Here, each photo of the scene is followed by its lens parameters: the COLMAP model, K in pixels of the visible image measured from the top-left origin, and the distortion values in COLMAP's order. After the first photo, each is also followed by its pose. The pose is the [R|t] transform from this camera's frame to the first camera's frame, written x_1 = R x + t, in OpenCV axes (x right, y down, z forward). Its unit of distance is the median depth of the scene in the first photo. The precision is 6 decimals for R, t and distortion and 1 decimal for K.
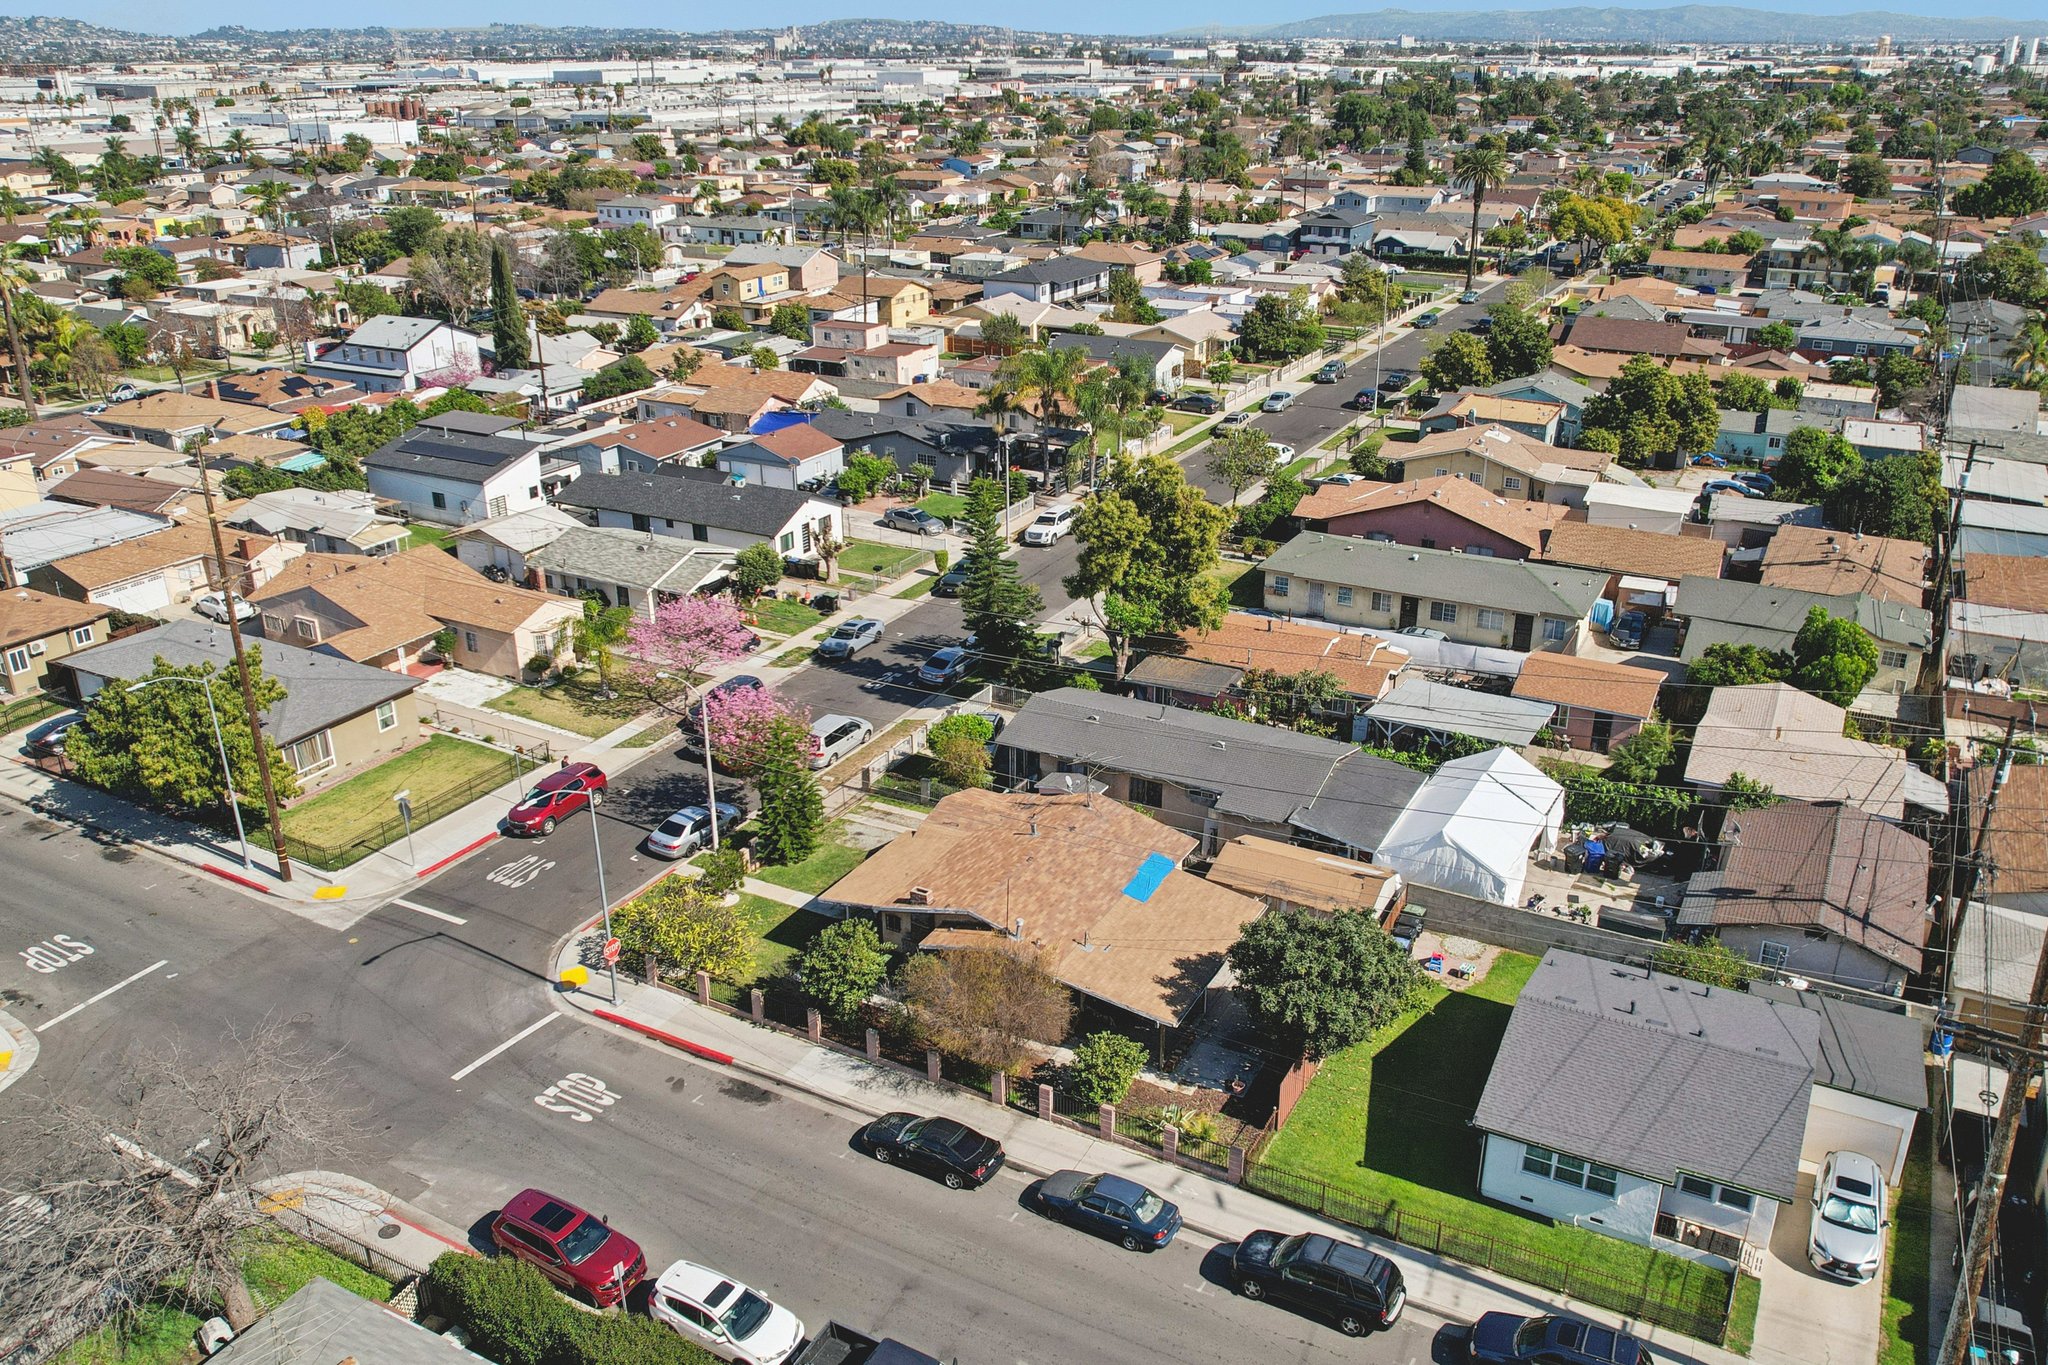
lens RADIAL K [[1584.8, 0, 1040.9], [0, 1584.8, 682.6], [0, 0, 1]] dist [-0.063811, 0.044570]
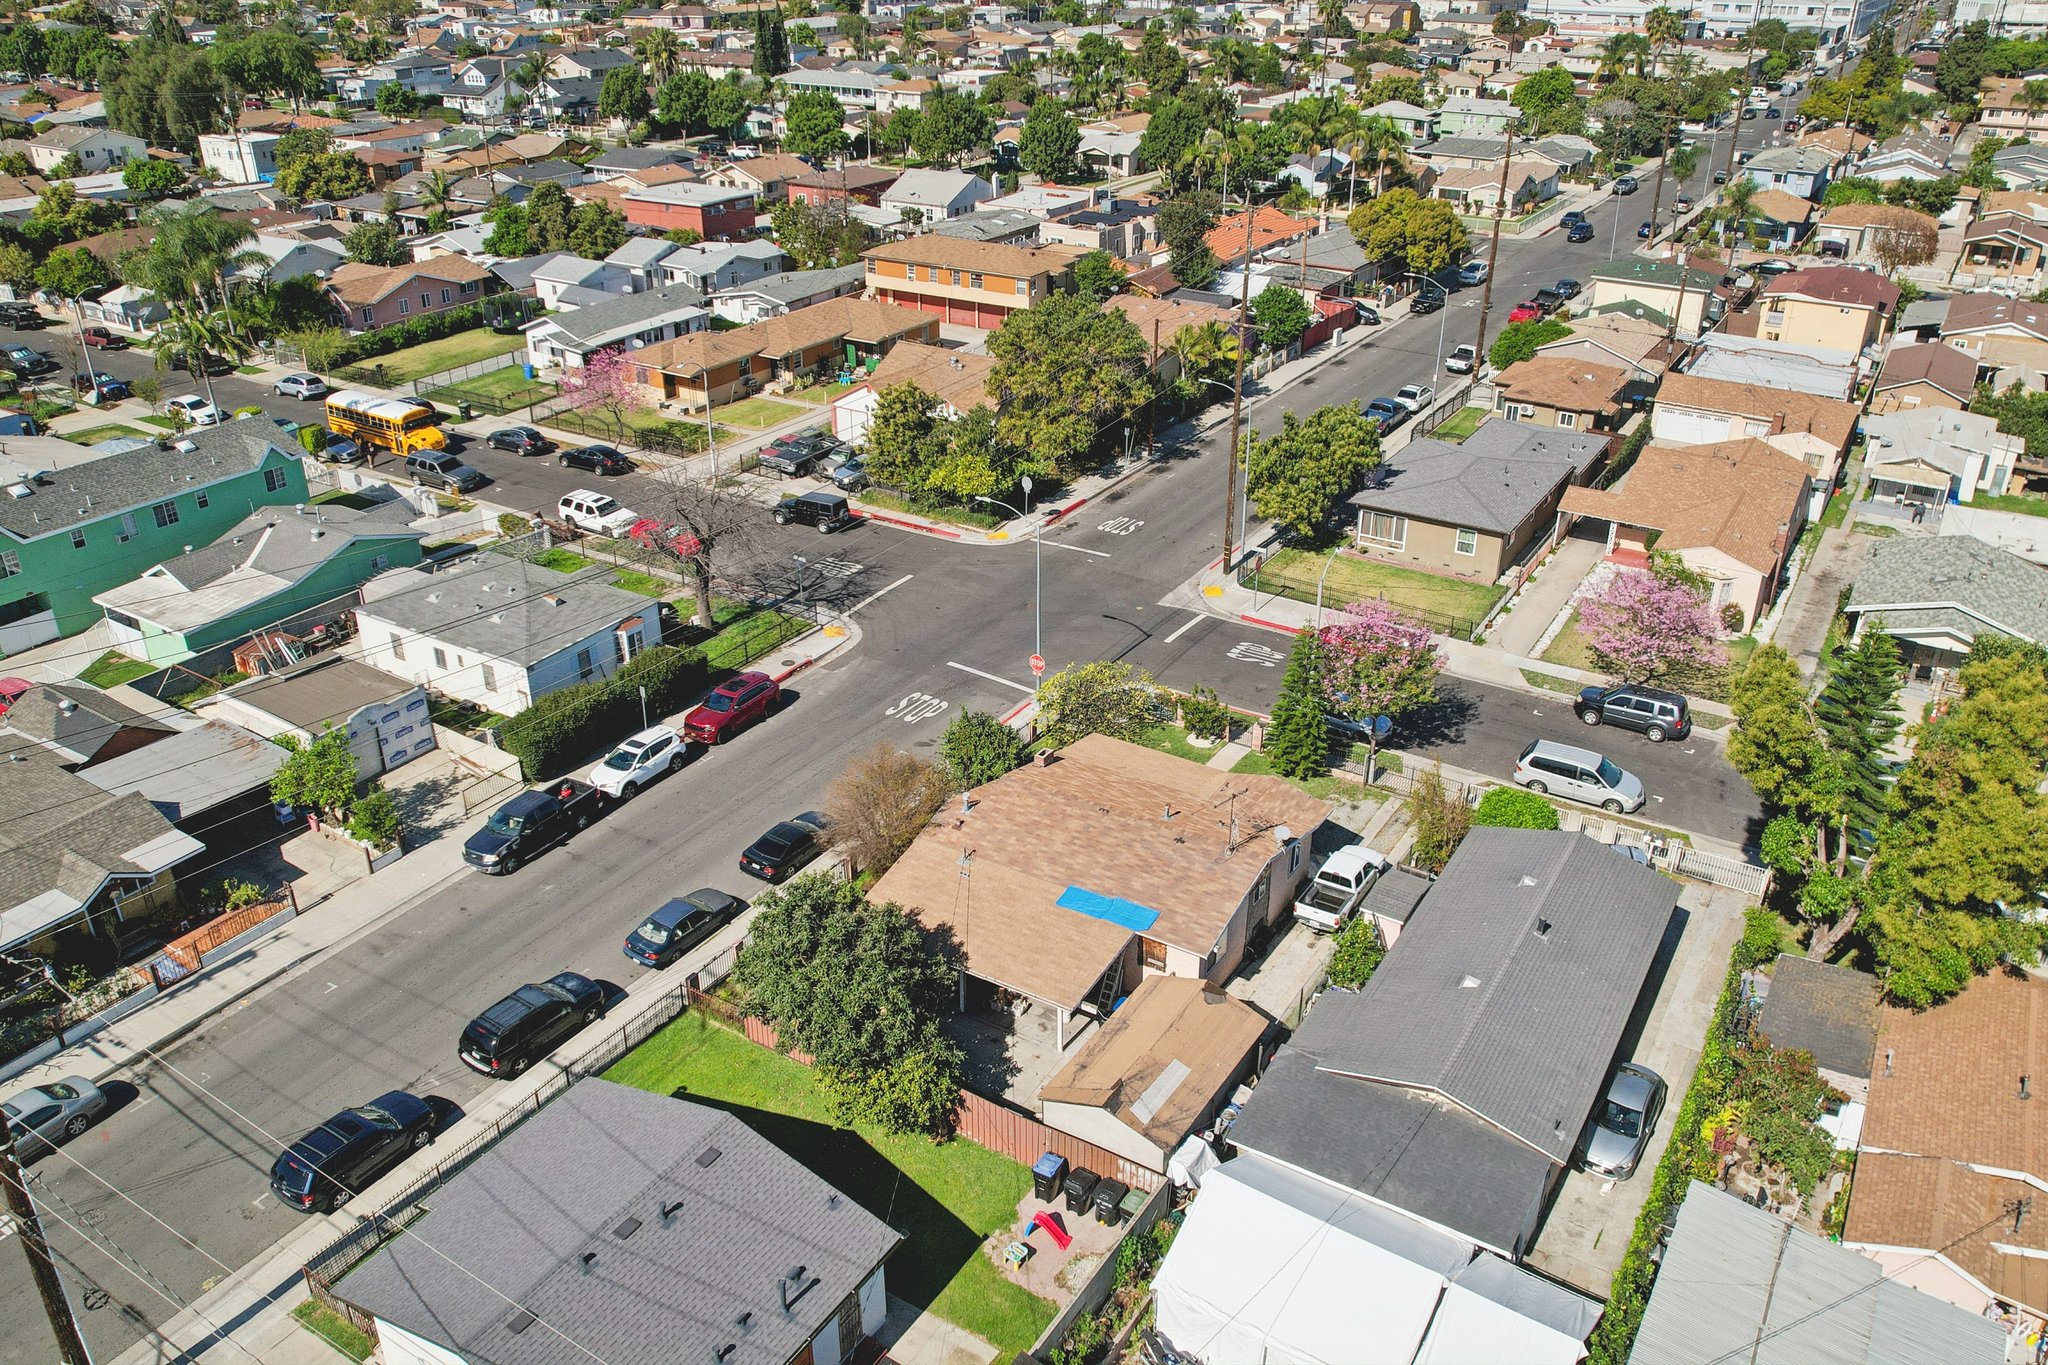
lens RADIAL K [[1550.0, 0, 1029.0], [0, 1550.0, 682.4], [0, 0, 1]] dist [-0.063532, 0.050810]
pose [[-0.063977, 0.455765, -0.887798, 0.458516], [-0.383819, 0.809954, 0.443461, -0.199526], [0.921190, 0.369125, 0.123113, 0.494516]]
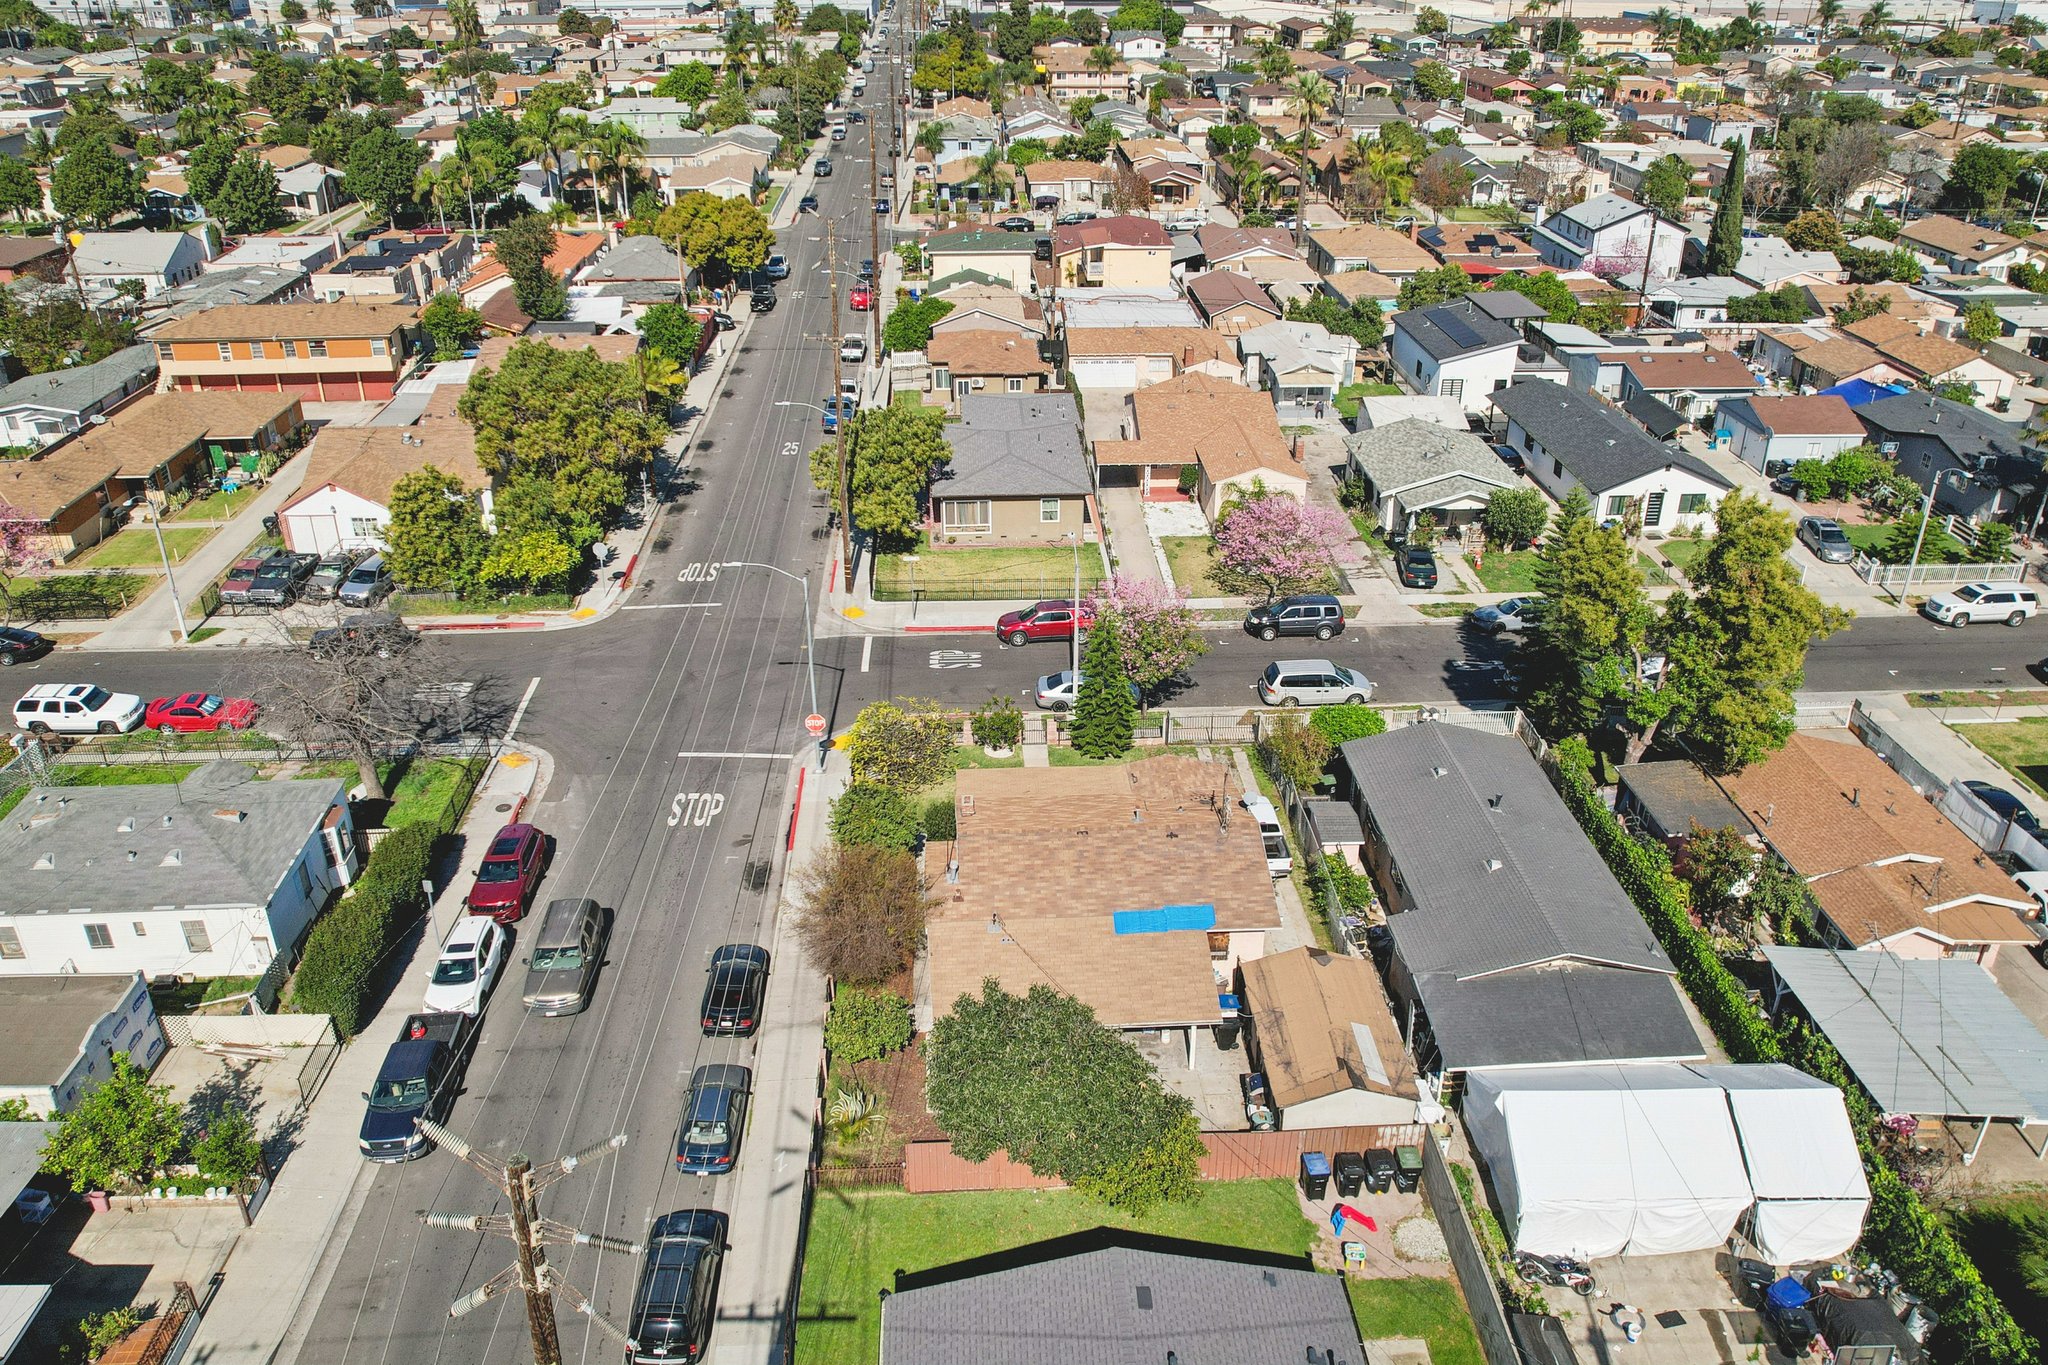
lens RADIAL K [[1550.0, 0, 1029.0], [0, 1550.0, 682.4], [0, 0, 1]] dist [-0.063532, 0.050810]
pose [[0.519323, 0.391716, -0.759515, 0.372181], [-0.330512, 0.911663, 0.244197, -0.104664], [0.788077, 0.124211, 0.602914, 0.258468]]
